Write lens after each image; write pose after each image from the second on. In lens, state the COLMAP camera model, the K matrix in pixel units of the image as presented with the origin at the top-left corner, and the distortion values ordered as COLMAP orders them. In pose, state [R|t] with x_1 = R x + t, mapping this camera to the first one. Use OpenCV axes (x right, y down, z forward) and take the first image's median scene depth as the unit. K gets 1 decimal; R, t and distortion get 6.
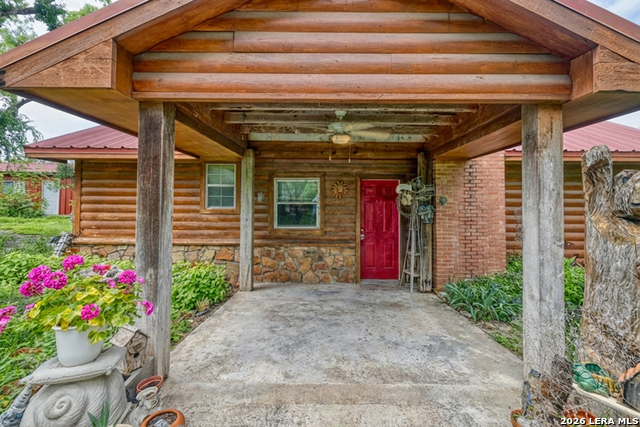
lens RADIAL K [[275.1, 0, 320.9], [0, 275.1, 211.2], [0, 0, 1]] dist [-0.000619, -0.000614]
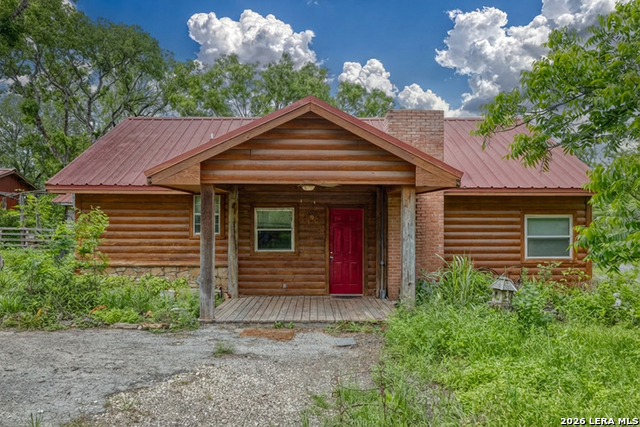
lens RADIAL K [[503.0, 0, 319.4], [0, 503.0, 215.3], [0, 0, 1]] dist [0.004093, -0.007495]
pose [[0.999072, -0.003007, 0.042962, 0.011010], [0.004198, 0.999609, -0.027659, -0.030406], [-0.042862, 0.027813, 0.998694, -1.139511]]
